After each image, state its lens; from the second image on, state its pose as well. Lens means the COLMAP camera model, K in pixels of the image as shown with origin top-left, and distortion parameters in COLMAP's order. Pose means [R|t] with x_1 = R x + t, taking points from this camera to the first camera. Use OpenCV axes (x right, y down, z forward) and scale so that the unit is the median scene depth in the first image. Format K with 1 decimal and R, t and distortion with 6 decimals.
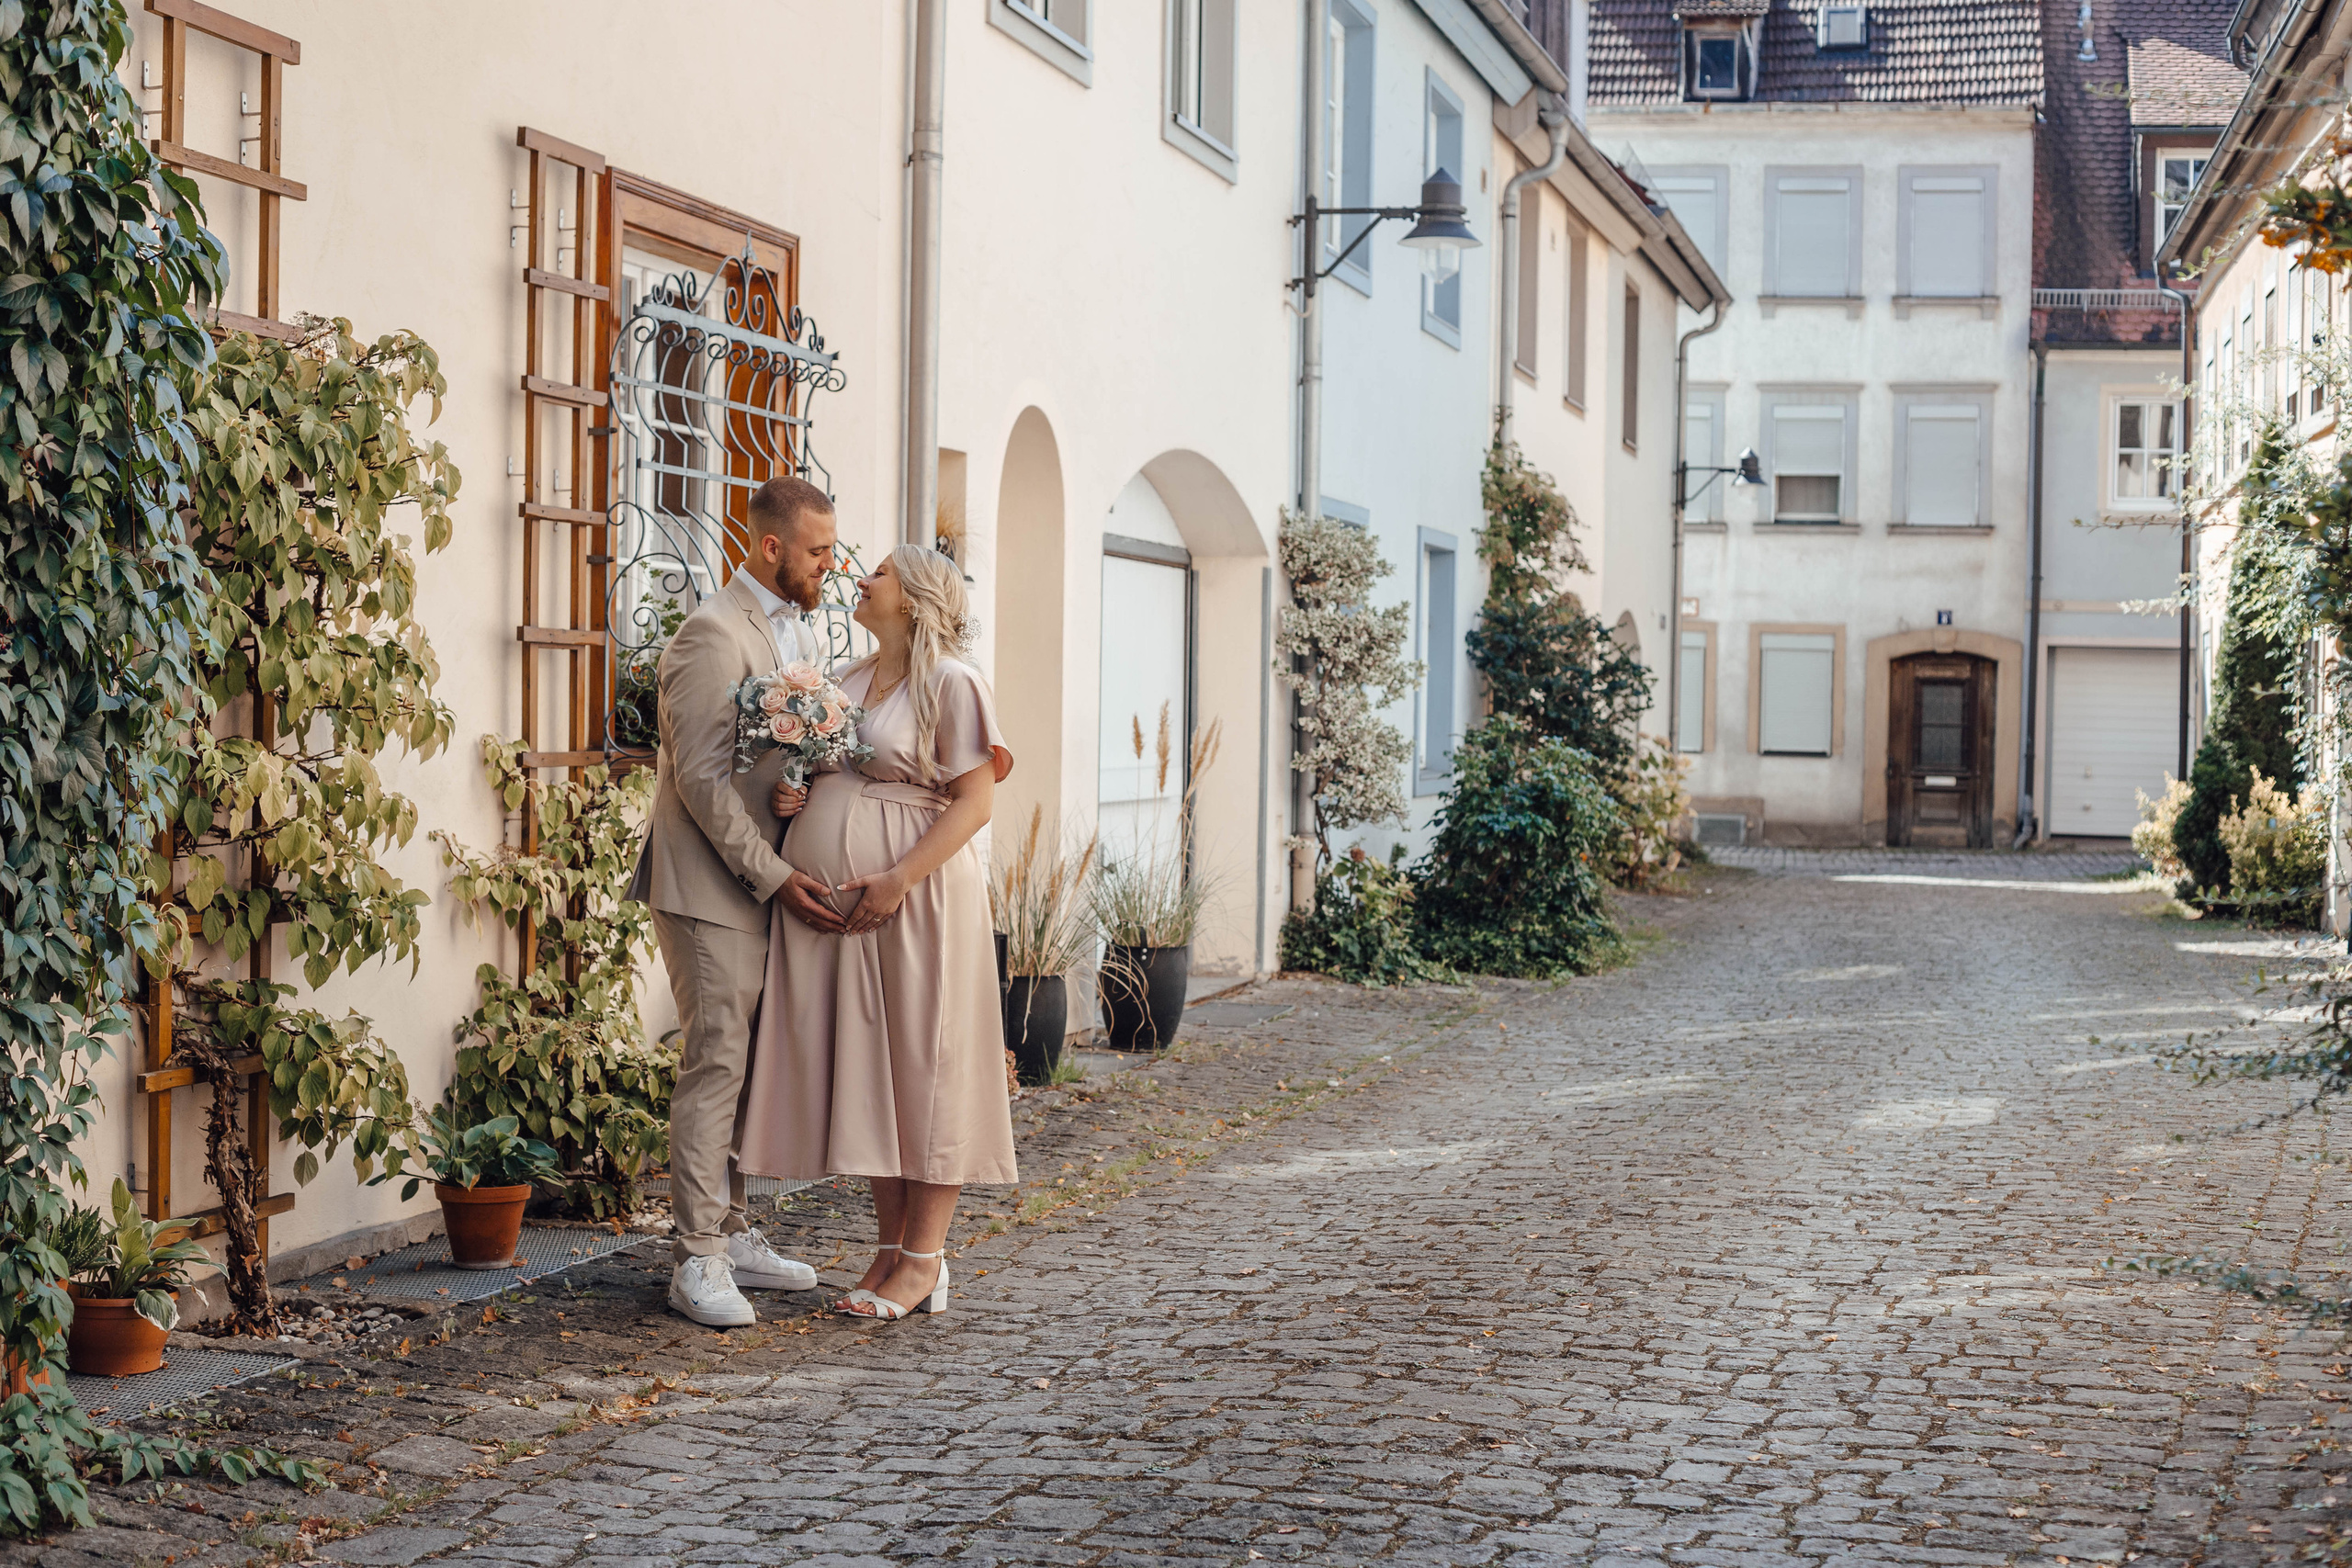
lens RADIAL K [[3551.1, 0, 1176.0], [0, 3551.1, 784.0], [0, 0, 1]] dist [-0.136563, 0.057058]
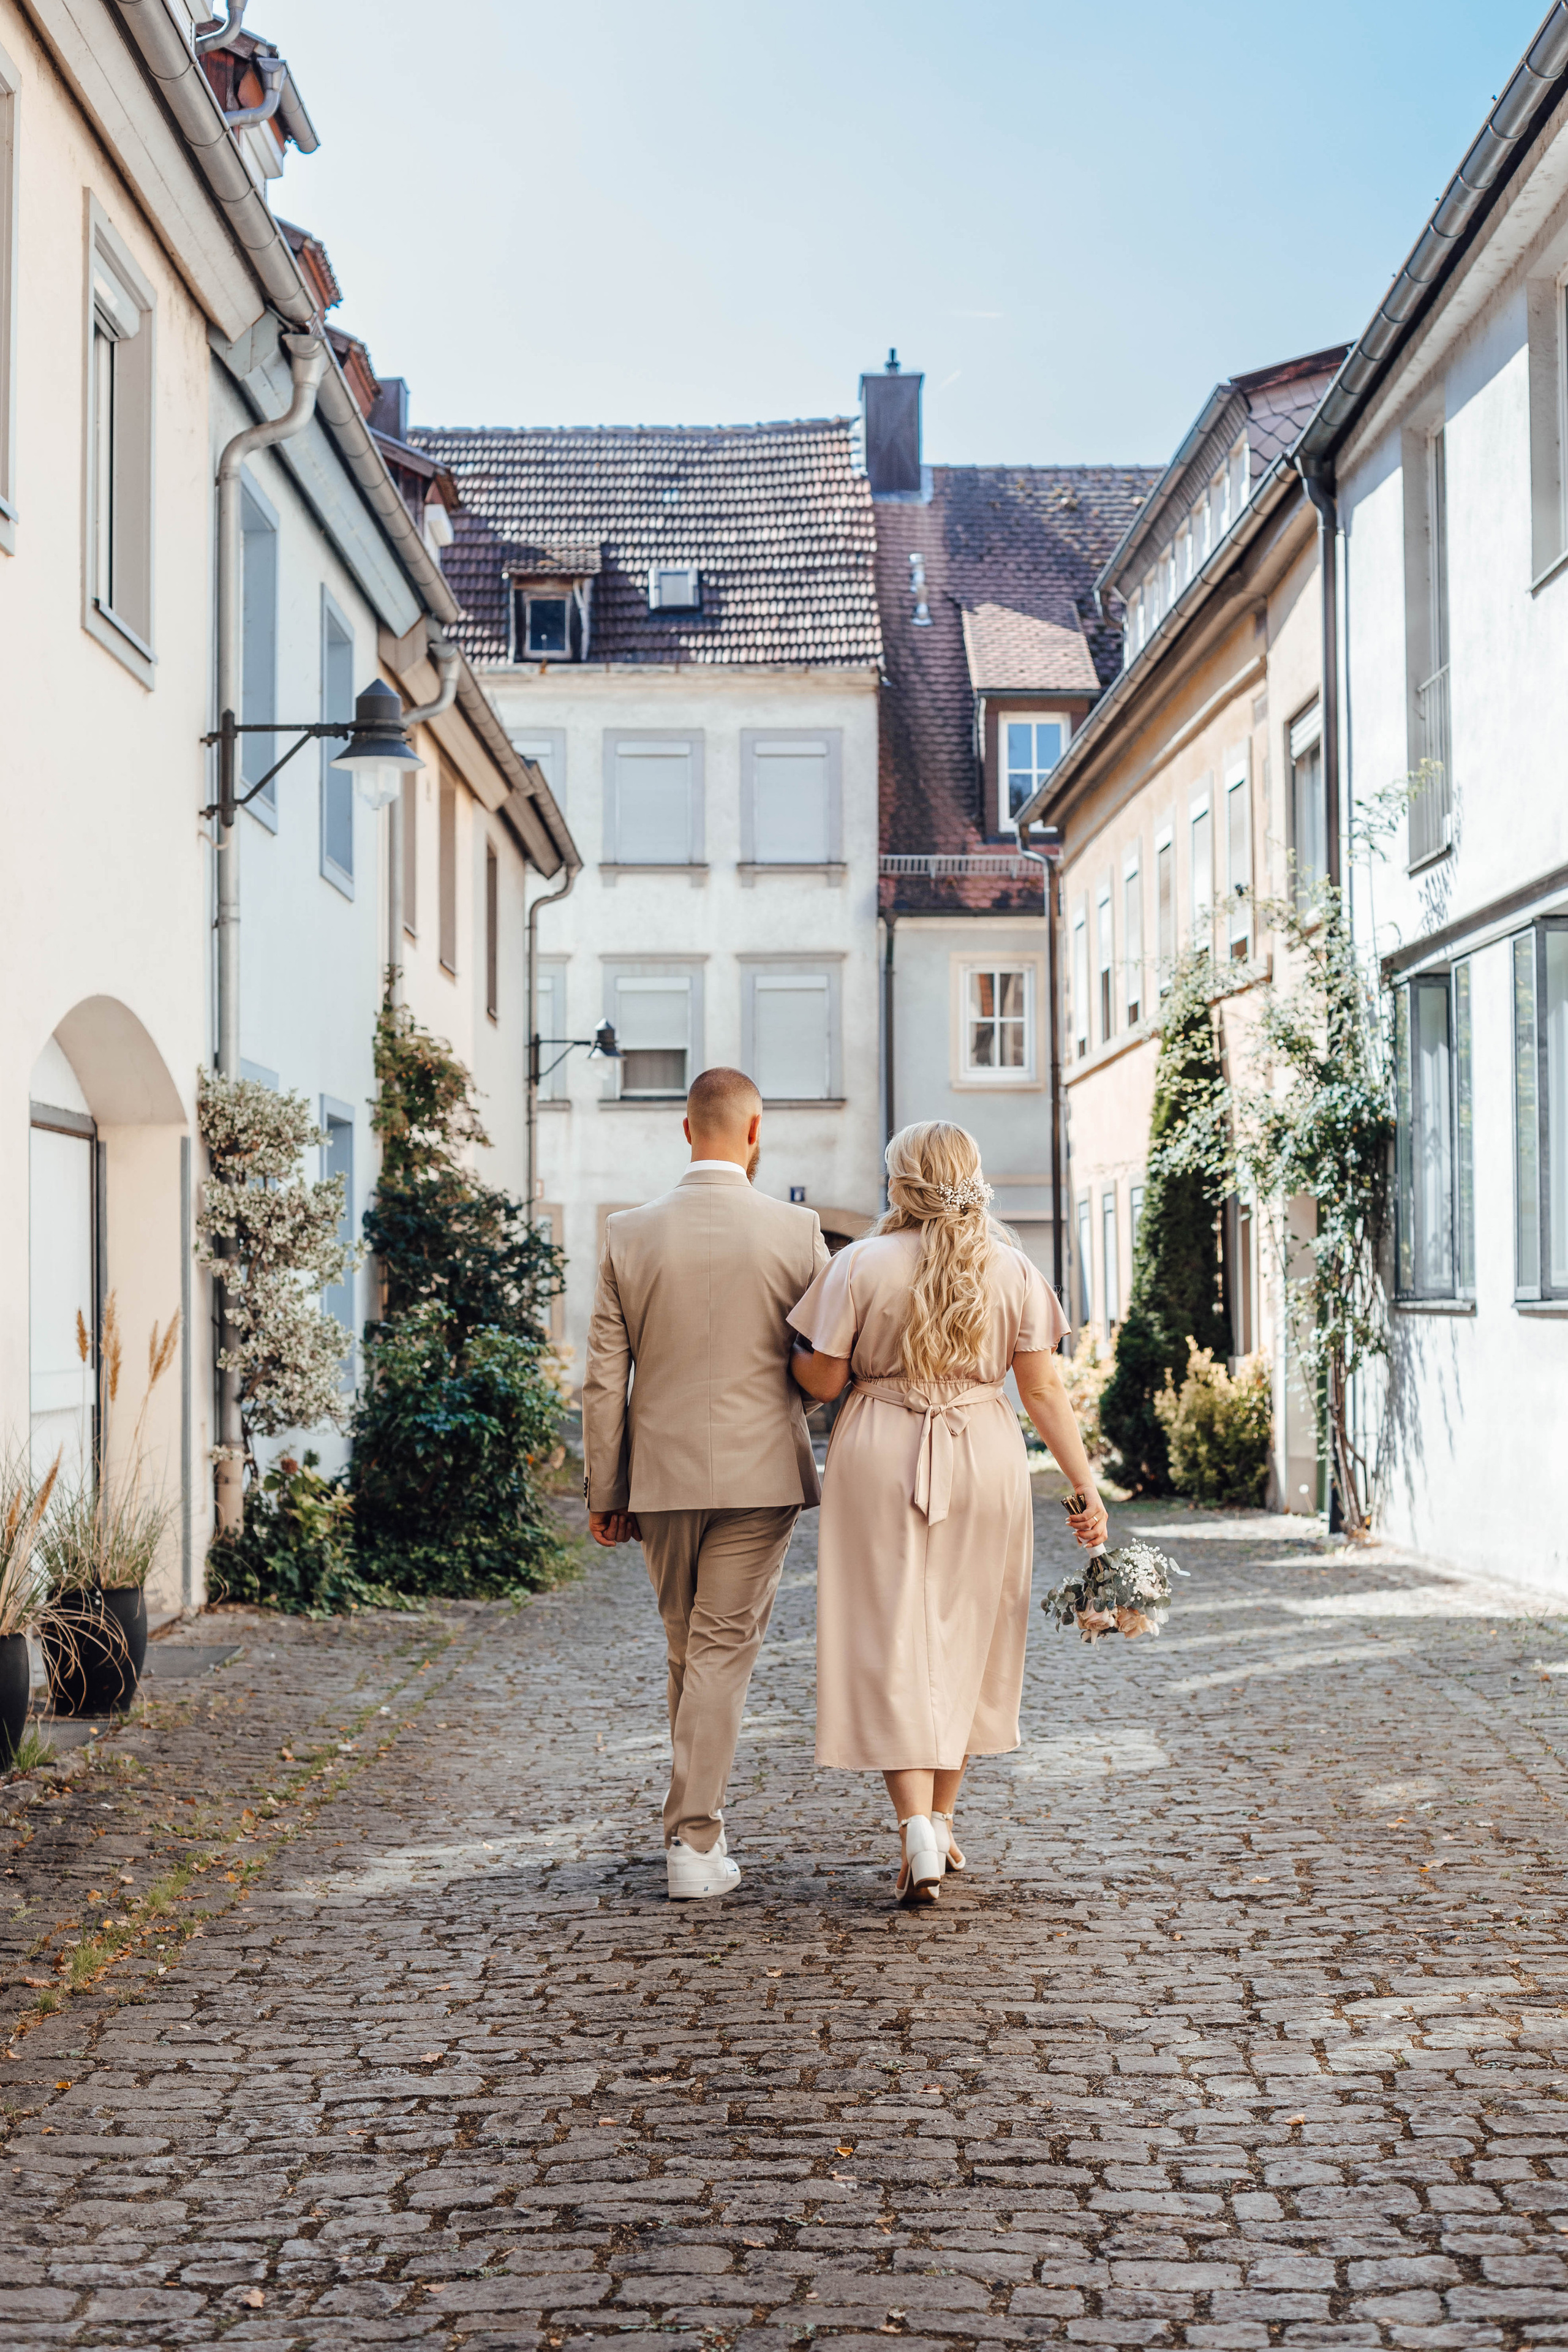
lens RADIAL K [[3551.4, 0, 784.0], [0, 3551.4, 1176.0], [0, 0, 1]] dist [-0.136563, 0.057058]
pose [[0.971459, -0.016212, 0.236651, -0.024928], [0.029608, 0.998147, -0.053166, -0.000846], [-0.235351, 0.058655, 0.970139, 0.087697]]
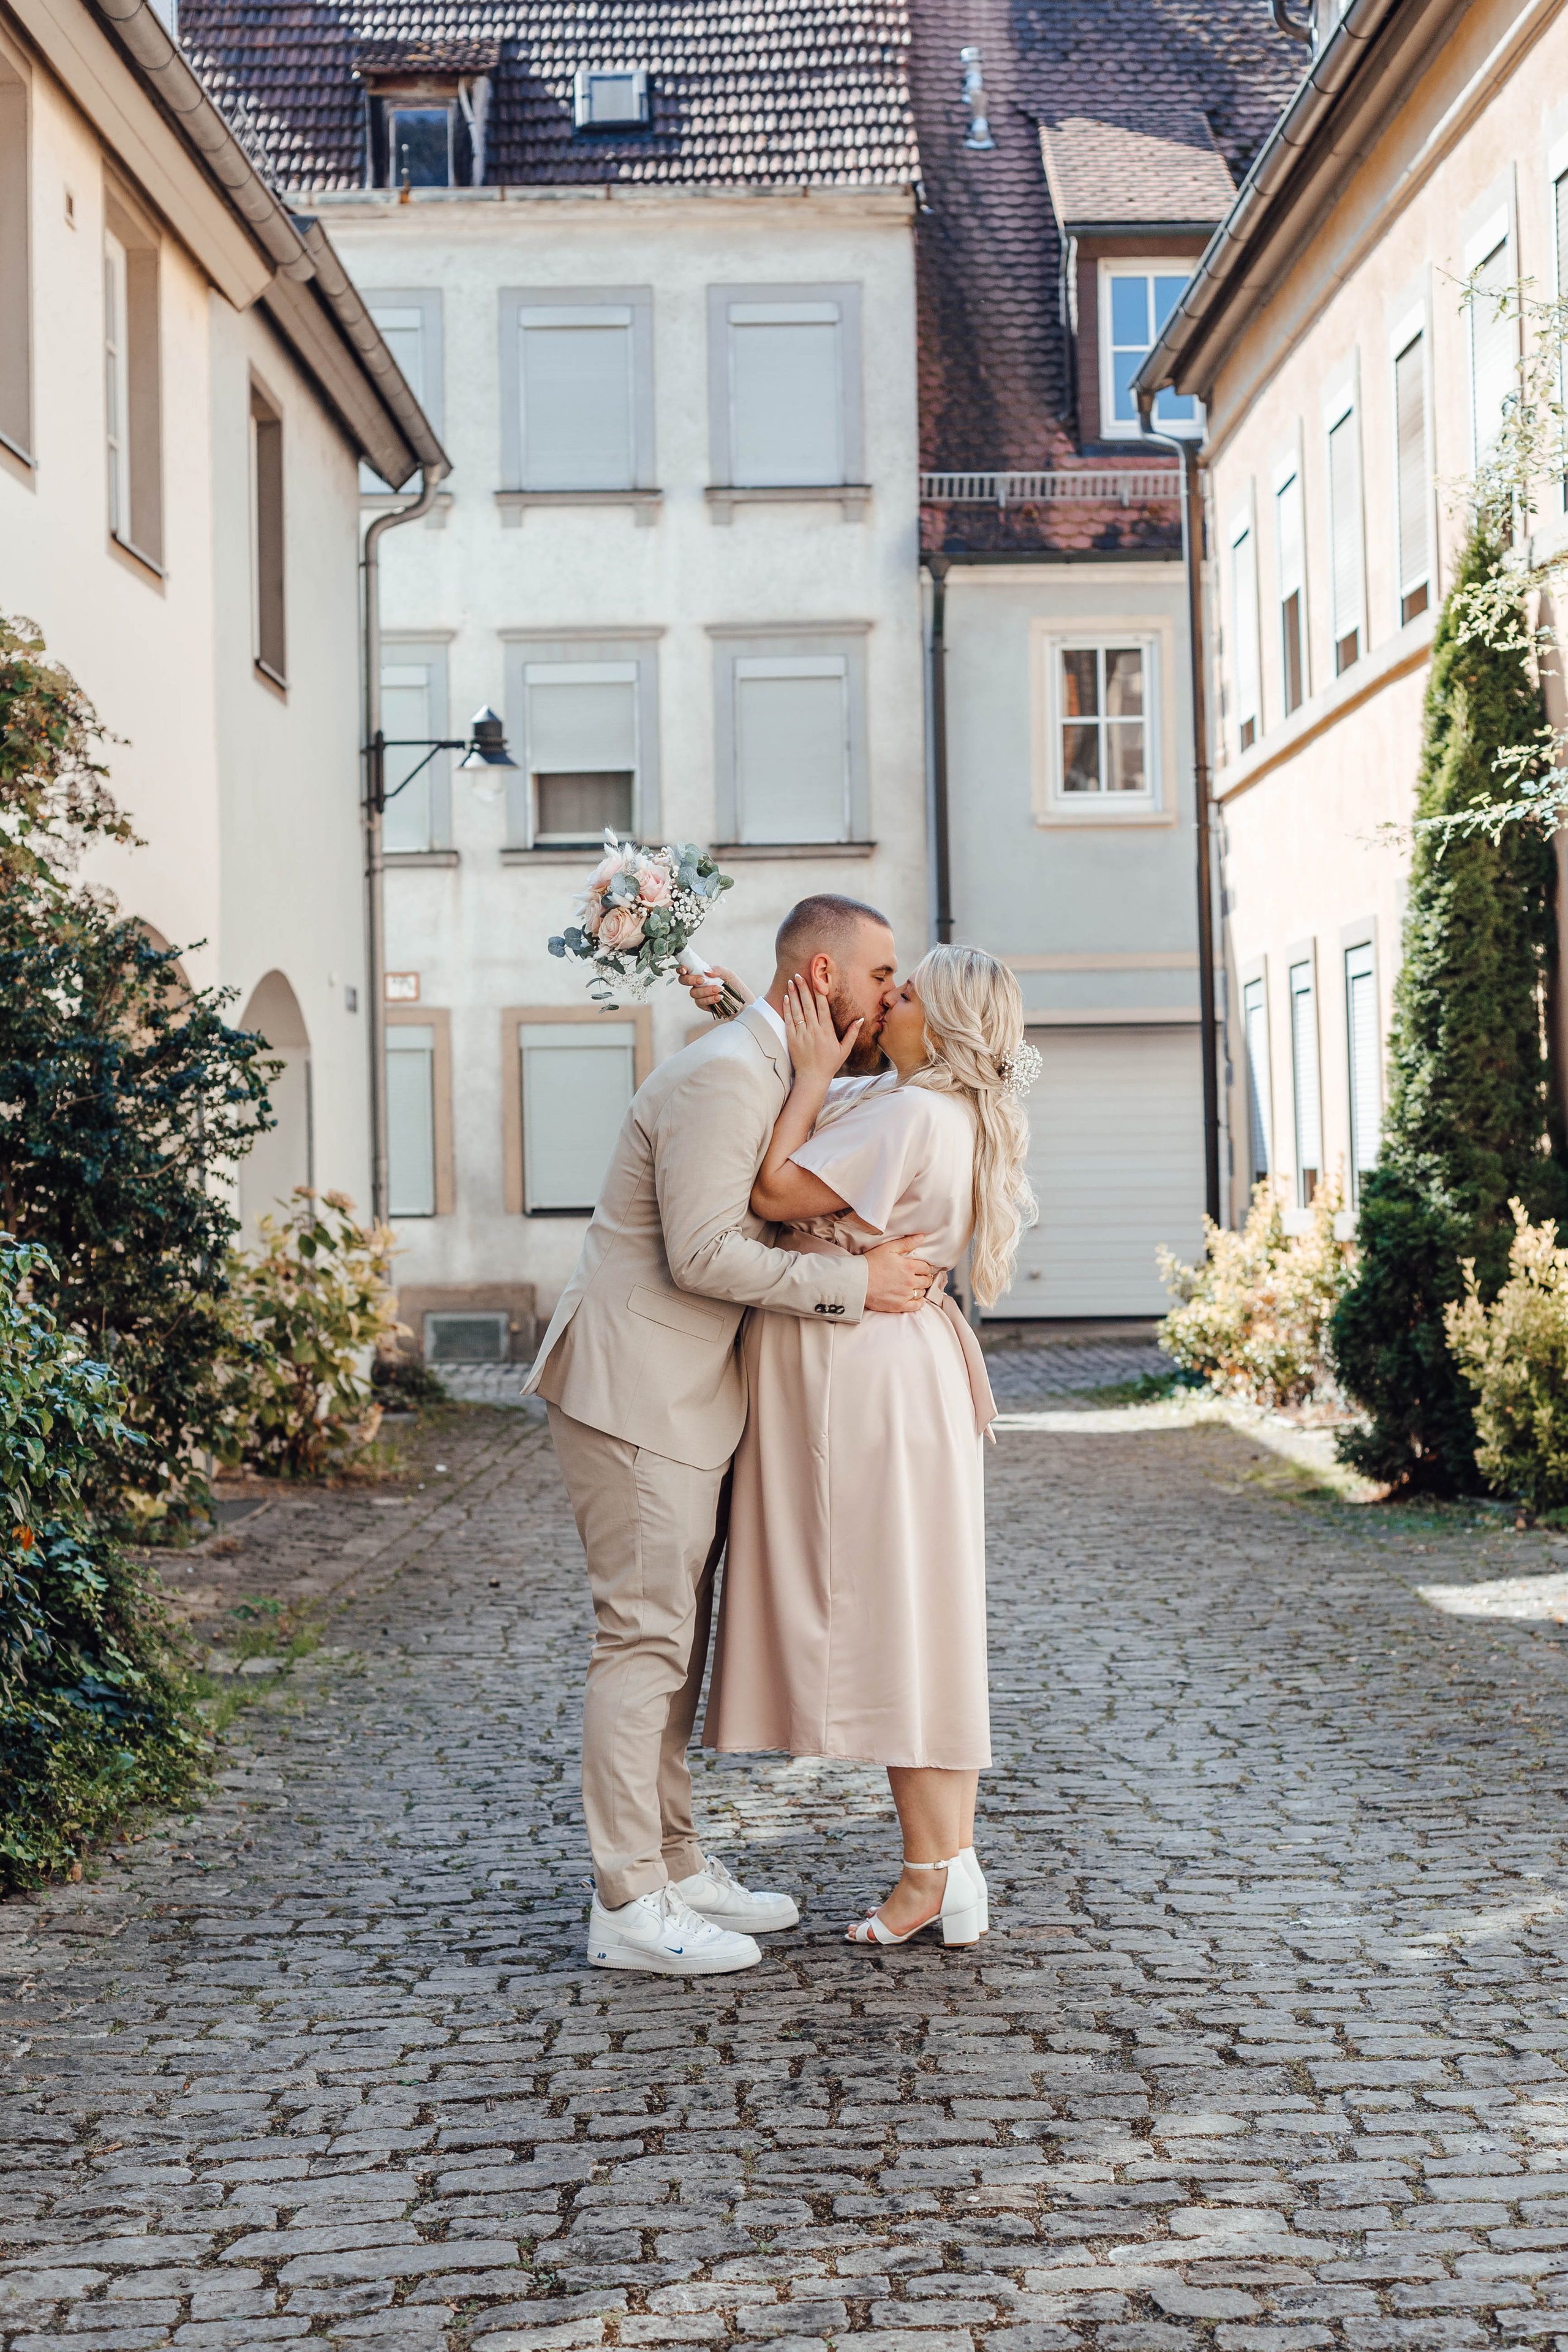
lens RADIAL K [[4040.6, 0, 844.2], [0, 4040.6, 1172.3], [0, 0, 1]] dist [-0.159042, 0.126042]
pose [[0.970349, -0.040472, 0.238297, 0.076292], [0.045171, 0.998877, -0.014290, -0.004841], [-0.237451, 0.024630, 0.971087, 0.448684]]
